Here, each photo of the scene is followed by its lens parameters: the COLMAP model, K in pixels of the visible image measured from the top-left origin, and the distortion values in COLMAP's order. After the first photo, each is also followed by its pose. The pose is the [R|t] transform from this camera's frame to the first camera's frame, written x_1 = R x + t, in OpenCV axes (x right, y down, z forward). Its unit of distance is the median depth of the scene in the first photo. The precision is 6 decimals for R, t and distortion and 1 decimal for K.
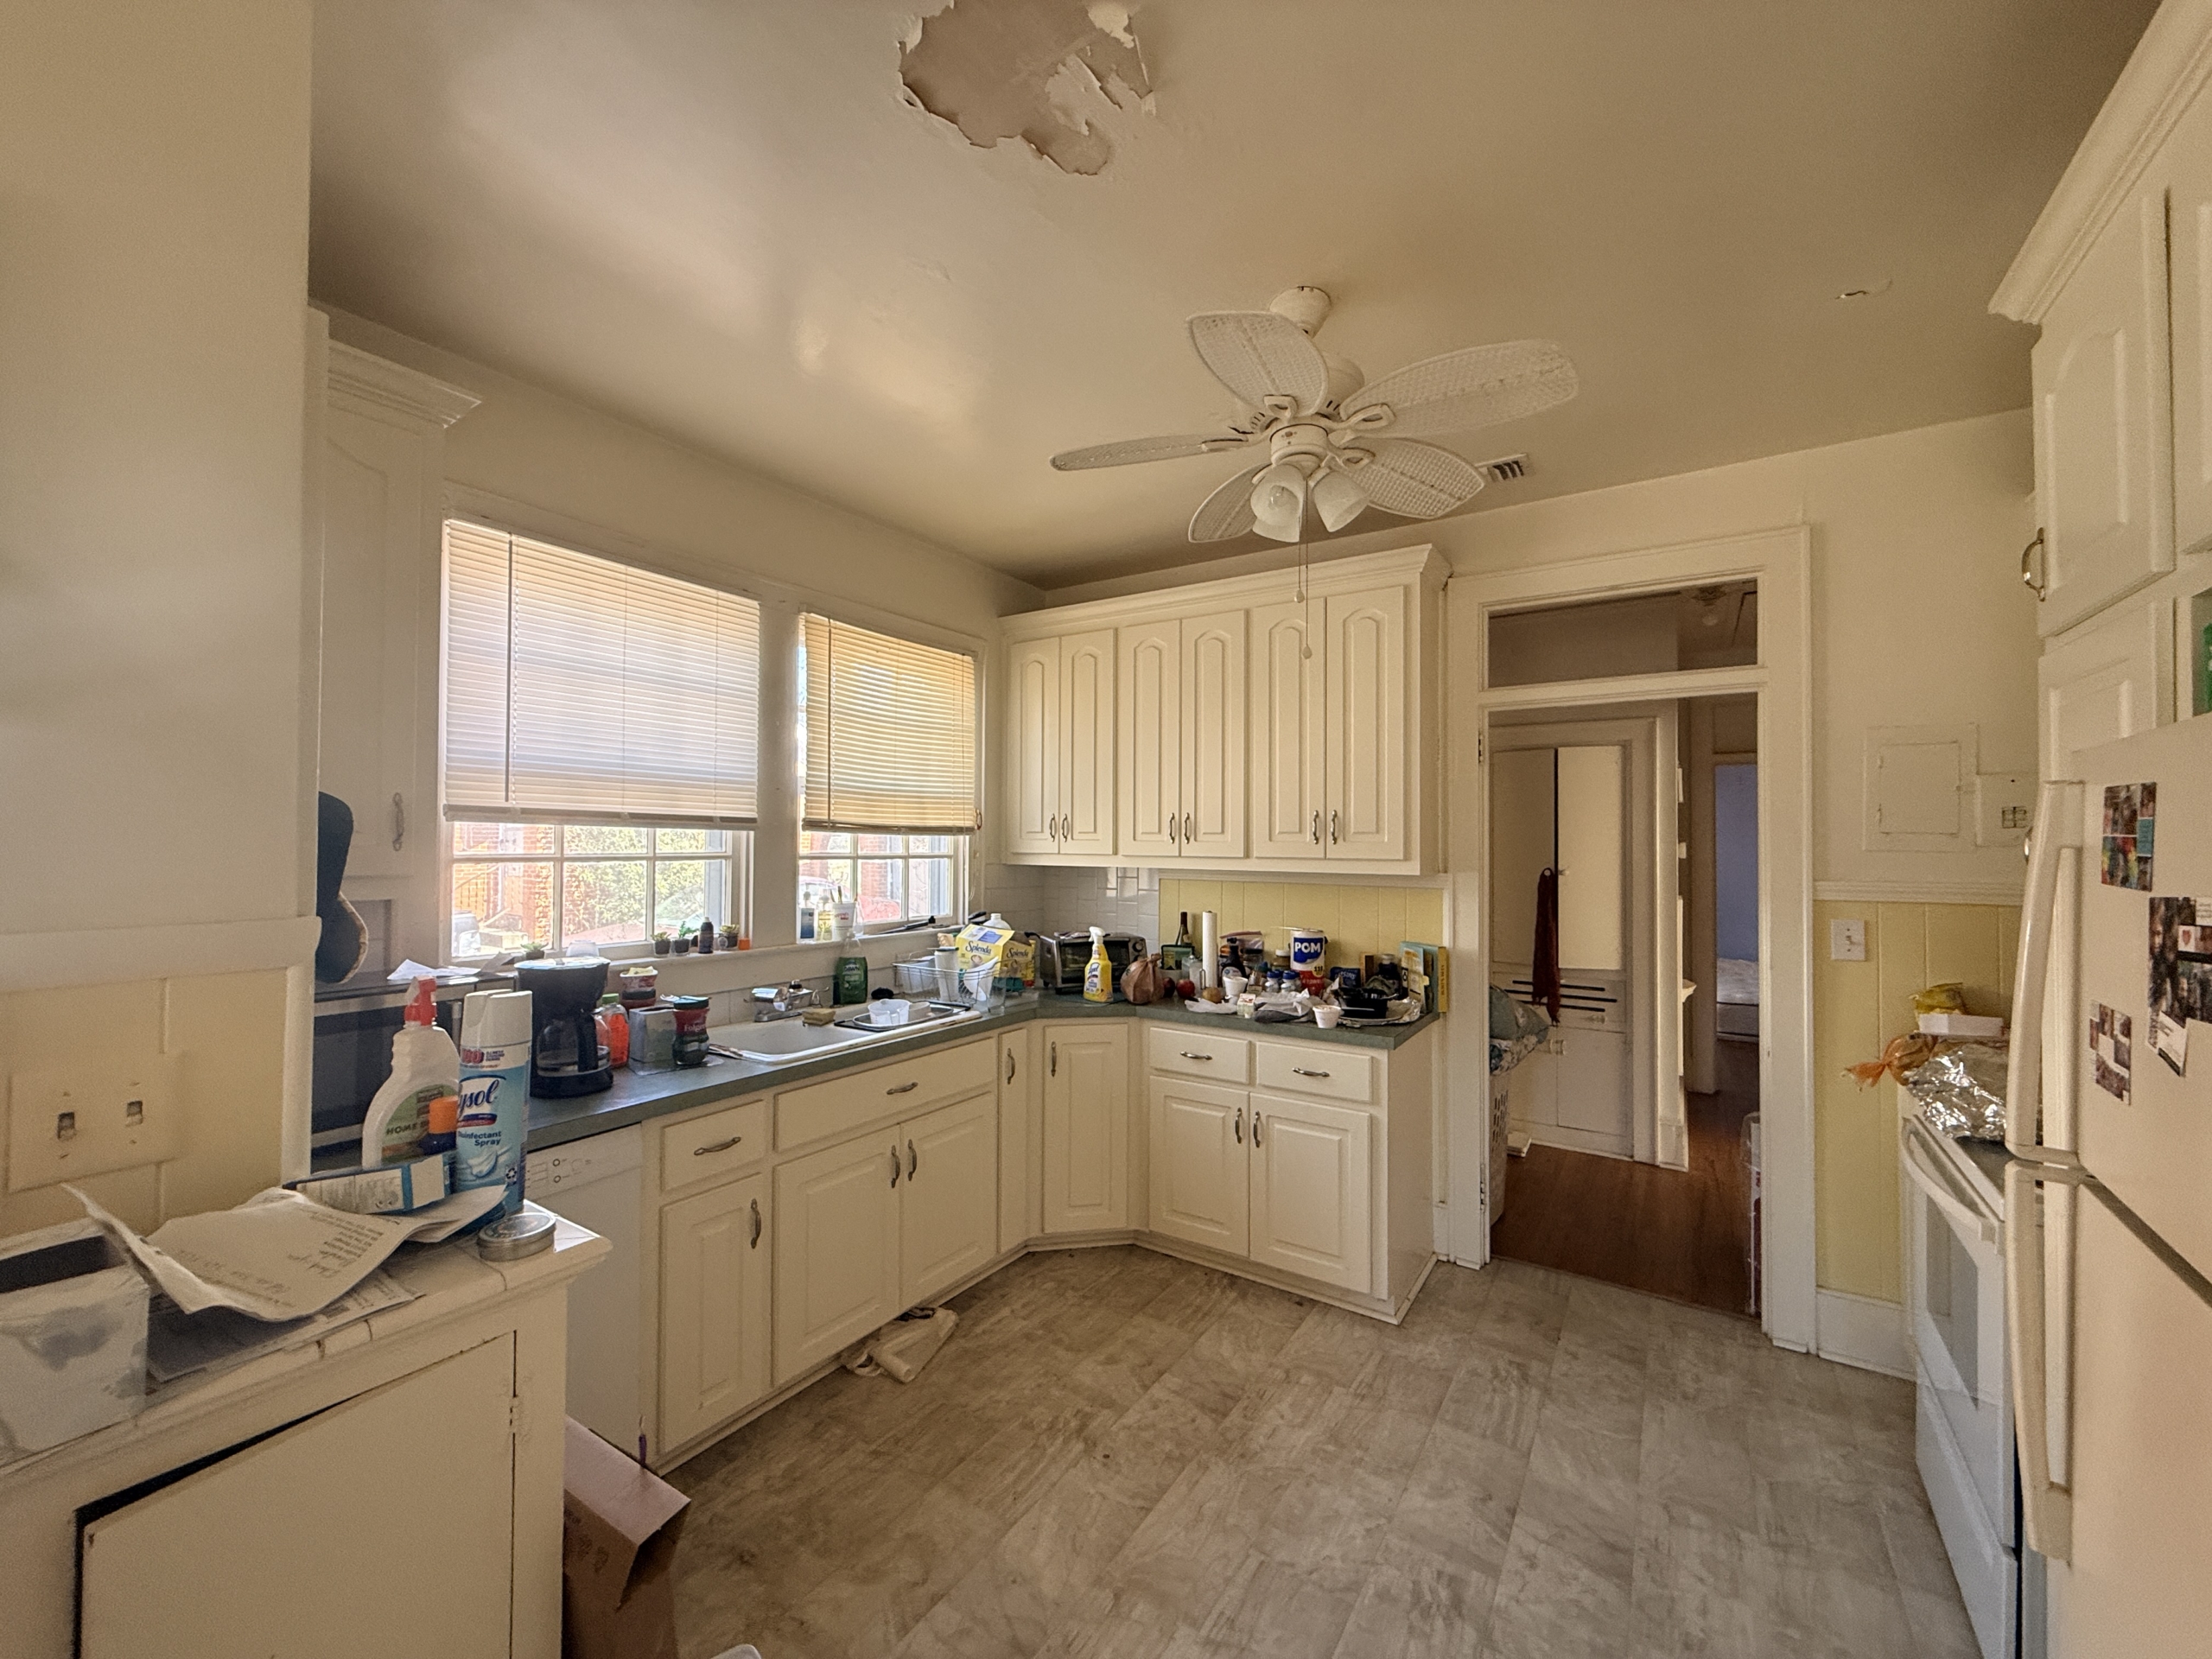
lens RADIAL K [[883.2, 0, 1106.0], [0, 883.2, 829.5], [0, 0, 1]] dist [0.001918, -0.000081]
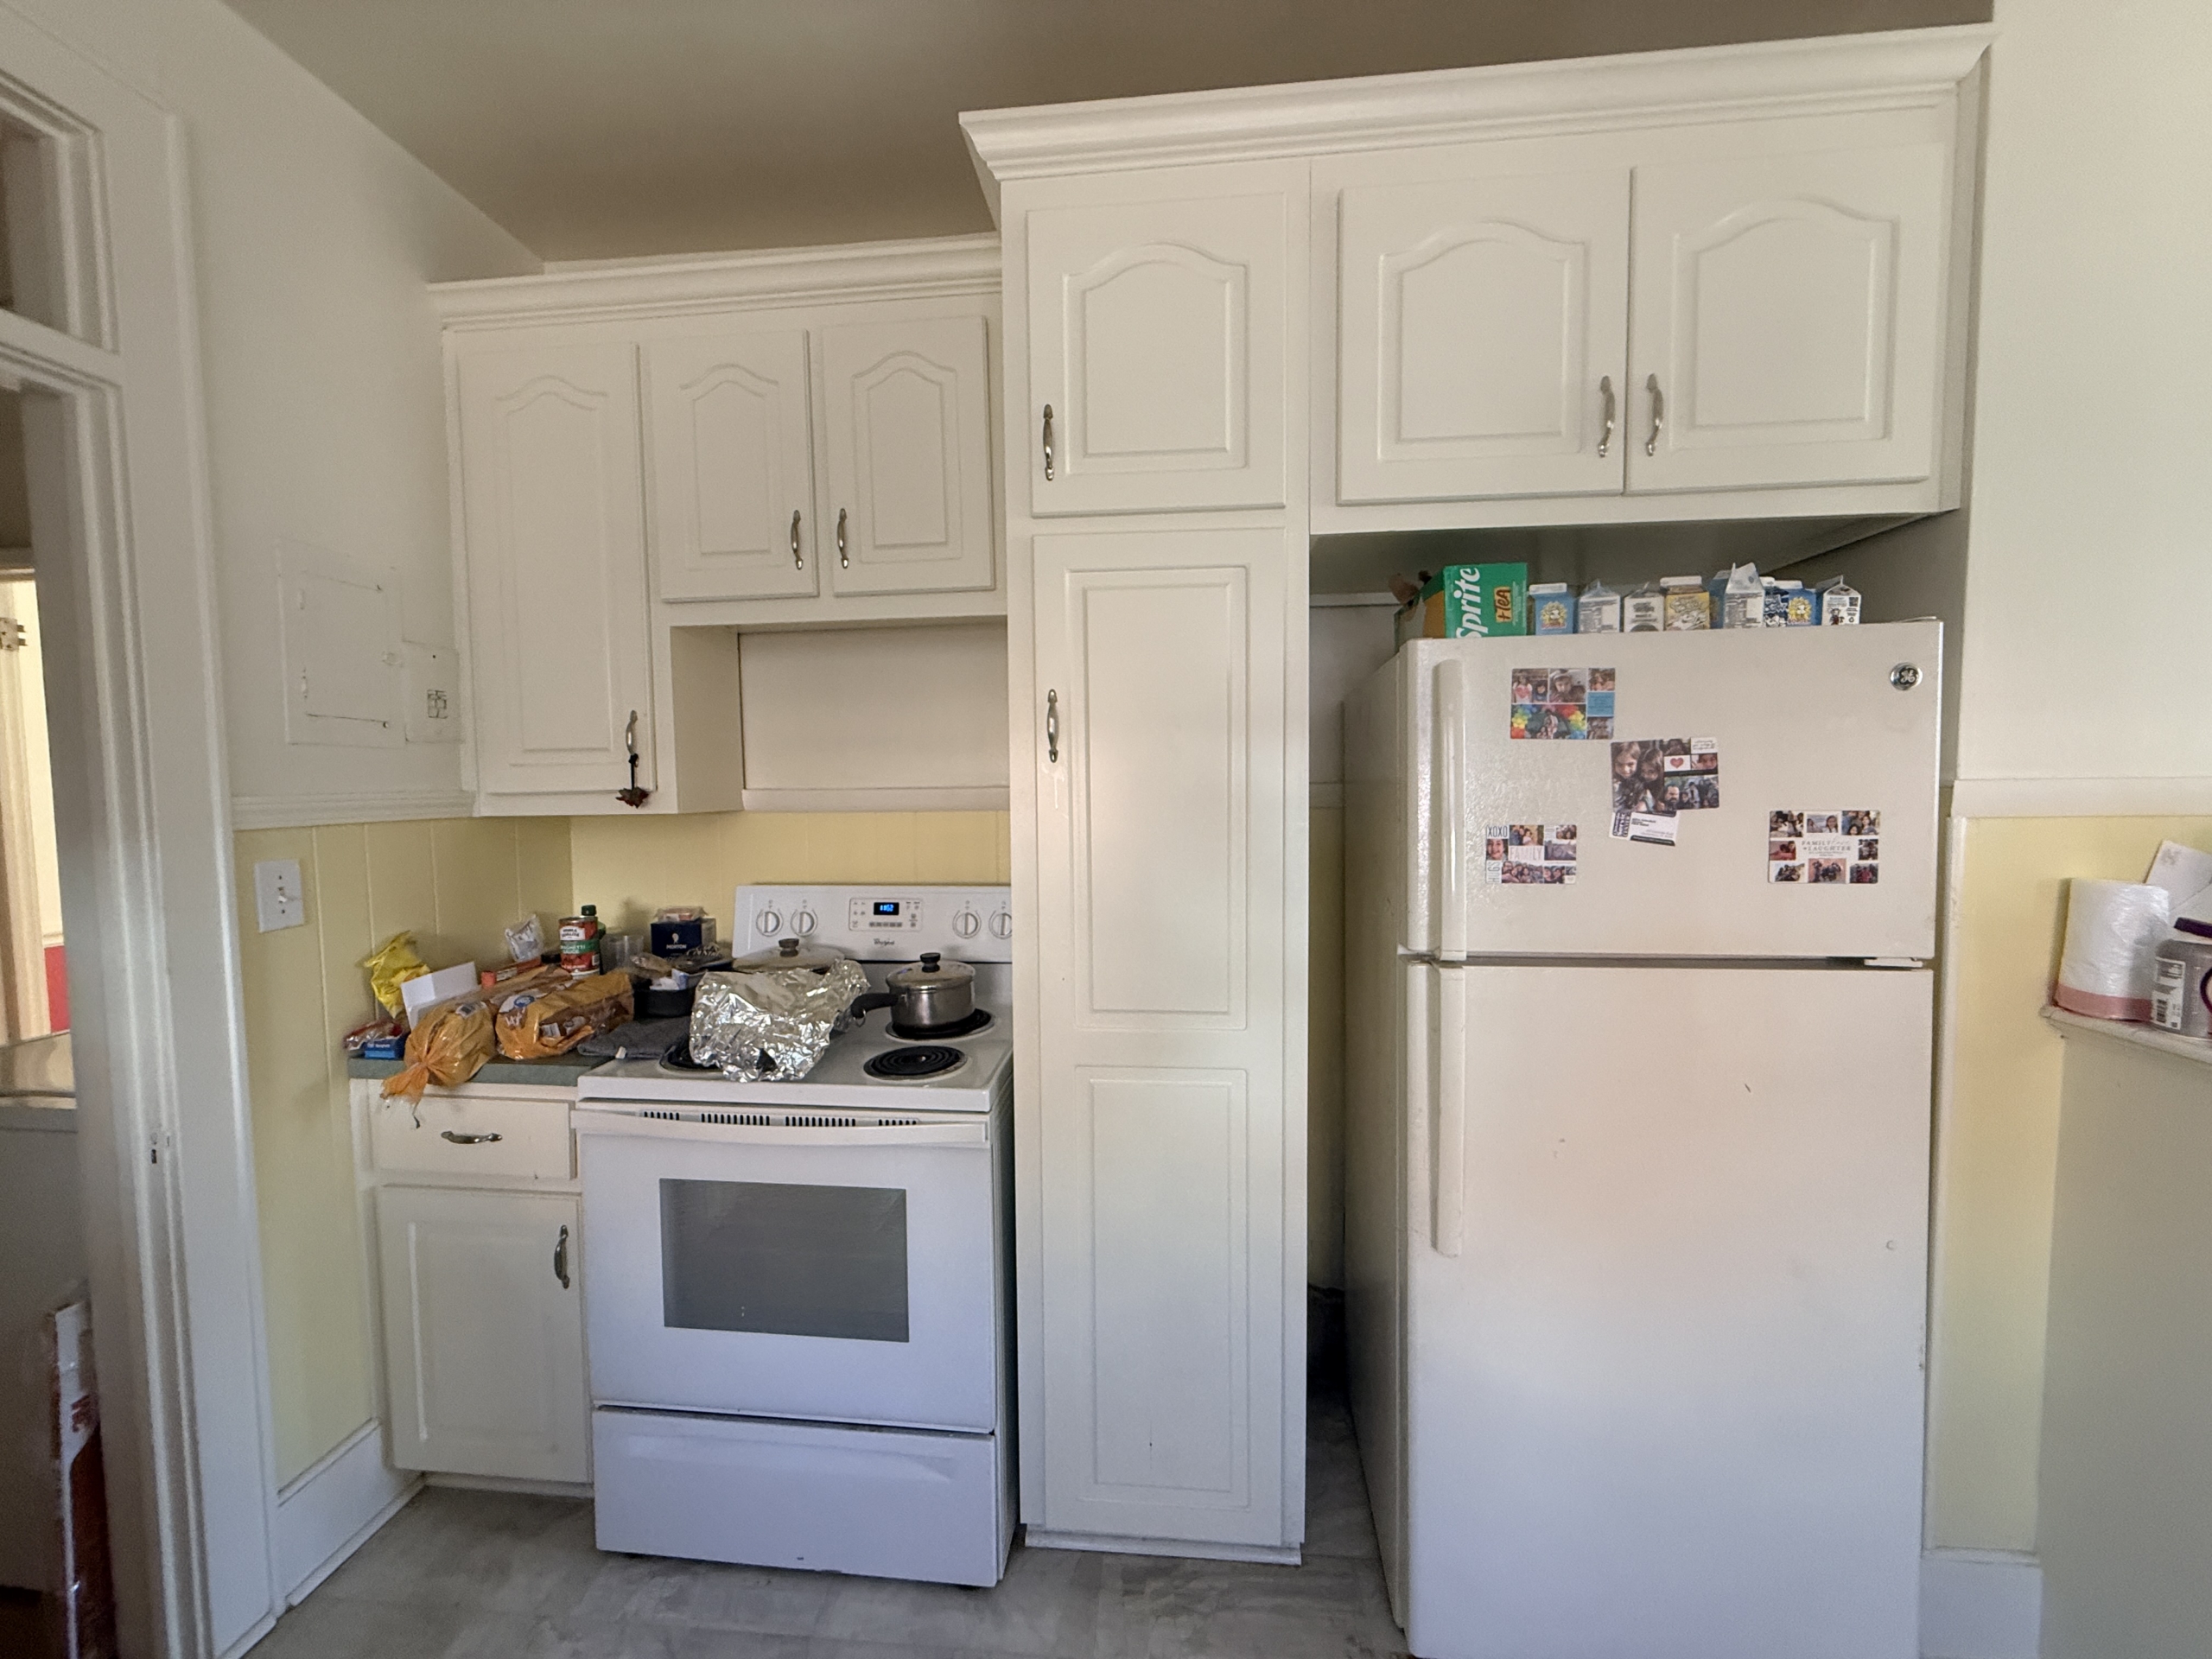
lens RADIAL K [[883.2, 0, 1106.0], [0, 883.2, 829.5], [0, 0, 1]] dist [0.001918, -0.000081]
pose [[-0.463487, -0.050288, 0.884675, 0.070052], [-0.005298, 0.998528, 0.053985, 0.050171], [-0.886088, 0.020335, -0.463071, 0.838108]]
